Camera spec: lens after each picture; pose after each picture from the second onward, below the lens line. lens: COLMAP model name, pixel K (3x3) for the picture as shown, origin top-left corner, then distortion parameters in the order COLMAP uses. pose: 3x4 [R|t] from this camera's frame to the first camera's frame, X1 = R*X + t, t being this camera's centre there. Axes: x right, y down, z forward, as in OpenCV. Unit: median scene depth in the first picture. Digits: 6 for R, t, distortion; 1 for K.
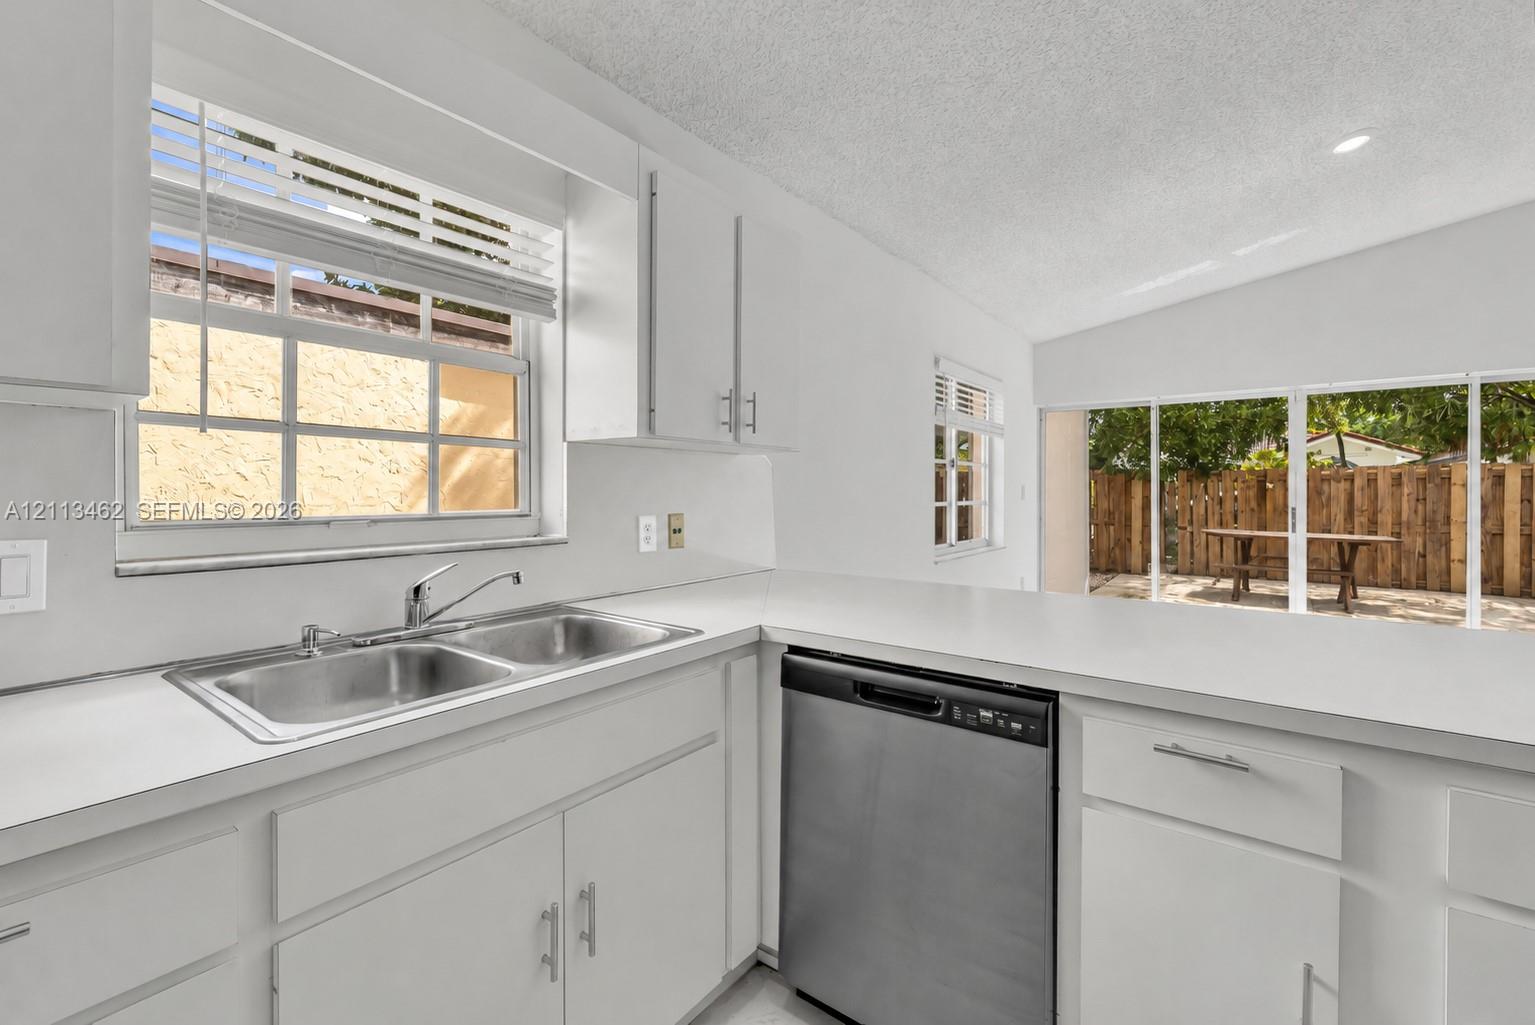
lens RADIAL K [[653.9, 0, 778.7], [0, 653.9, 494.7], [0, 0, 1]] dist [-0.003830, -0.000906]
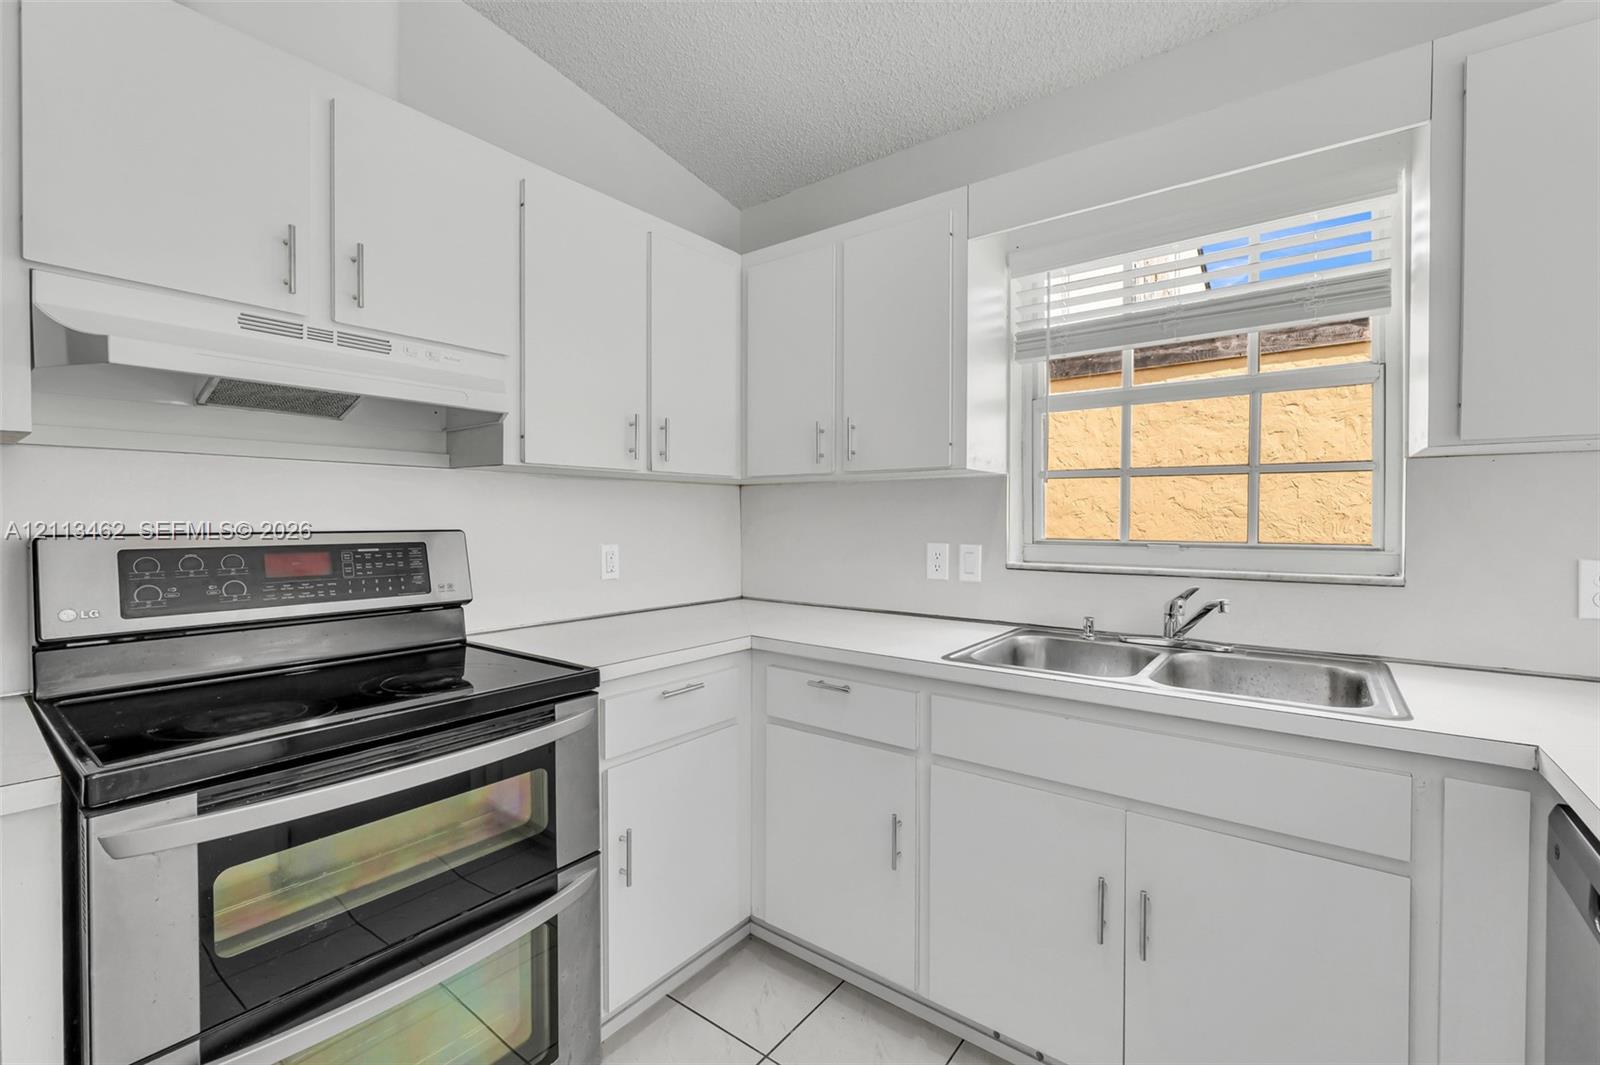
lens RADIAL K [[675.8, 0, 802.8], [0, 675.8, 531.0], [0, 0, 1]] dist [-0.009694, 0.000786]
pose [[-0.012499, 0.018229, -0.999756, 0.566277], [-0.009717, 0.999784, 0.018351, -0.001343], [0.999875, 0.009944, -0.012319, 0.322389]]
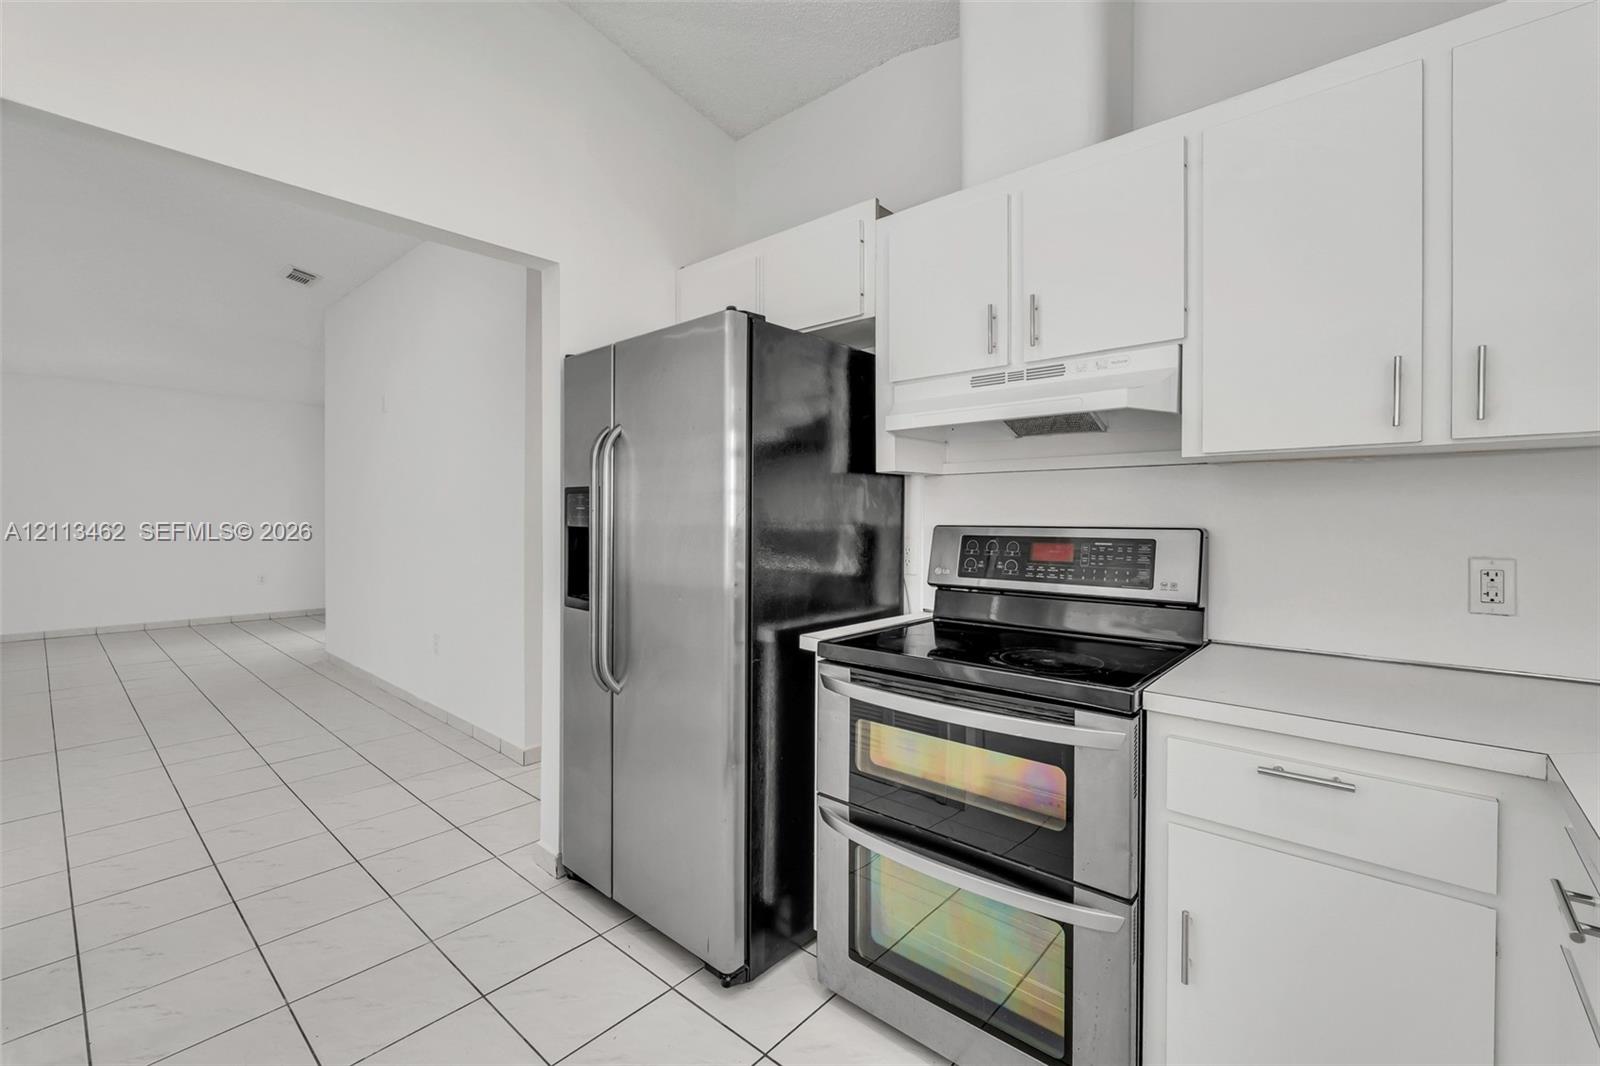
lens RADIAL K [[675.8, 0, 800.0], [0, 675.8, 529.3], [0, 0, 1]] dist [-0.009694, 0.000786]
pose [[-0.996754, -0.001524, 0.080493, 0.002585], [0.001007, 0.999507, 0.031391, -0.009415], [-0.080501, 0.031370, -0.996261, 0.832518]]
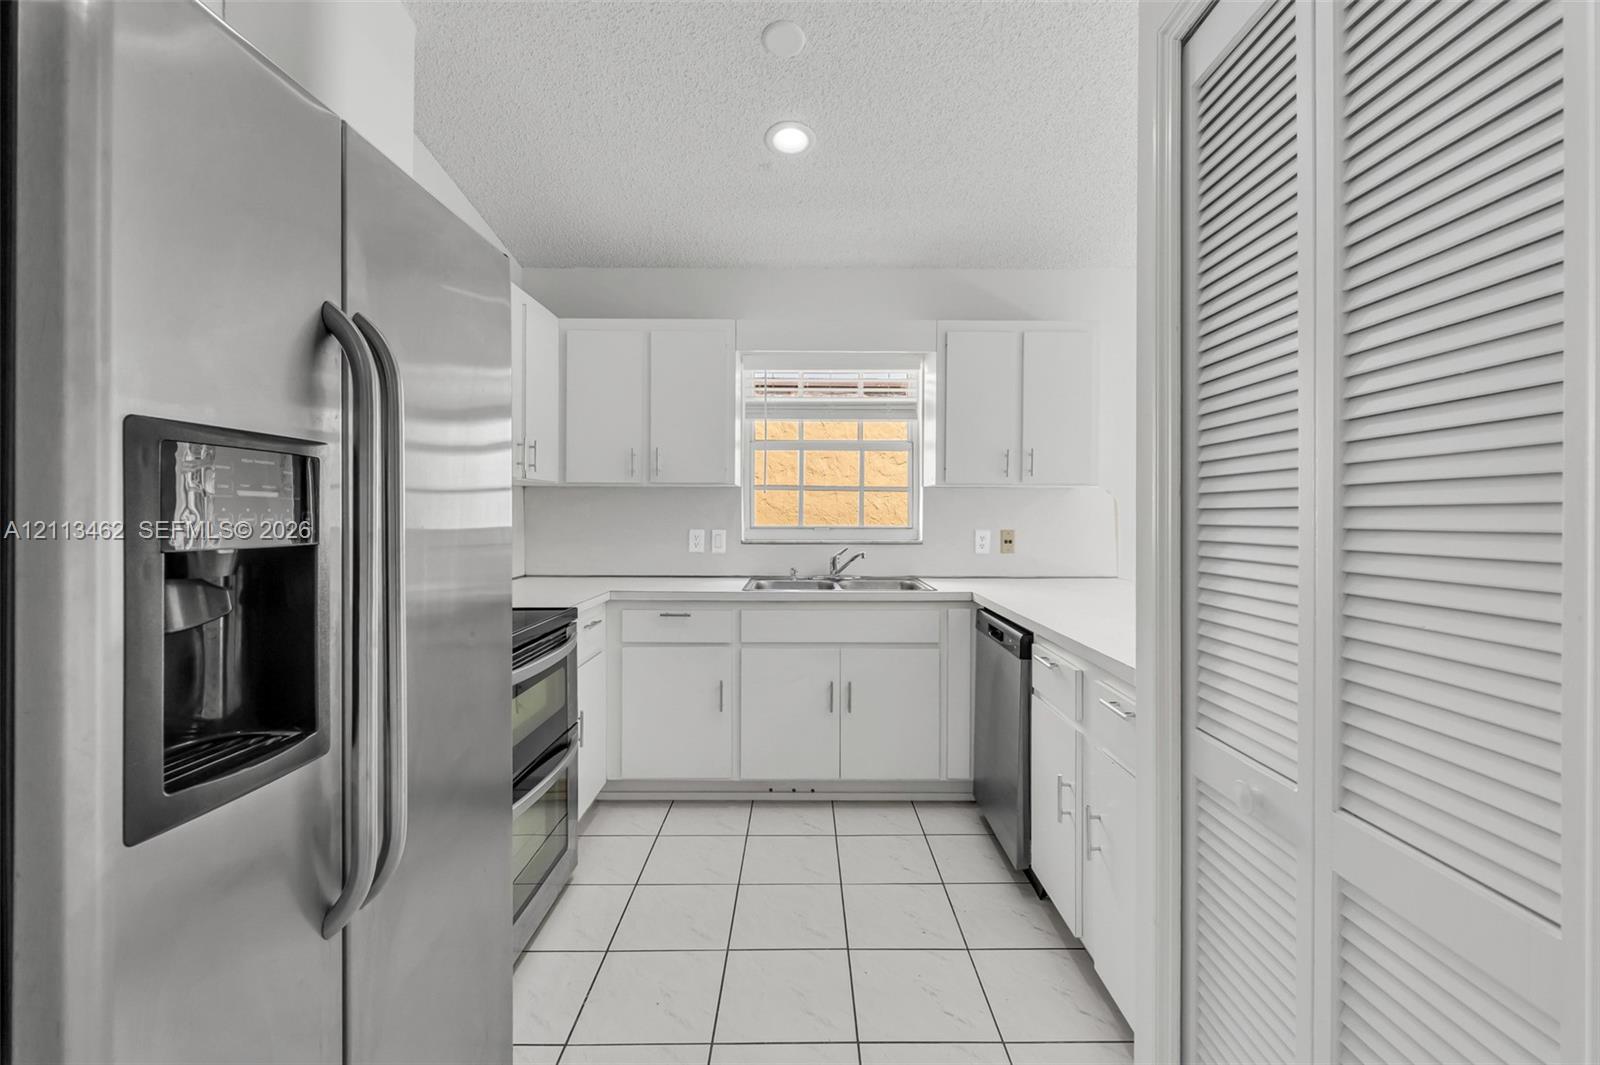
lens RADIAL K [[675.8, 0, 803.6], [0, 675.8, 537.2], [0, 0, 1]] dist [-0.009694, 0.000786]
pose [[0.596374, 0.026689, -0.802263, 1.101019], [-0.007629, 0.999590, 0.027582, 0.008898], [0.802670, -0.010329, 0.596333, -0.413897]]
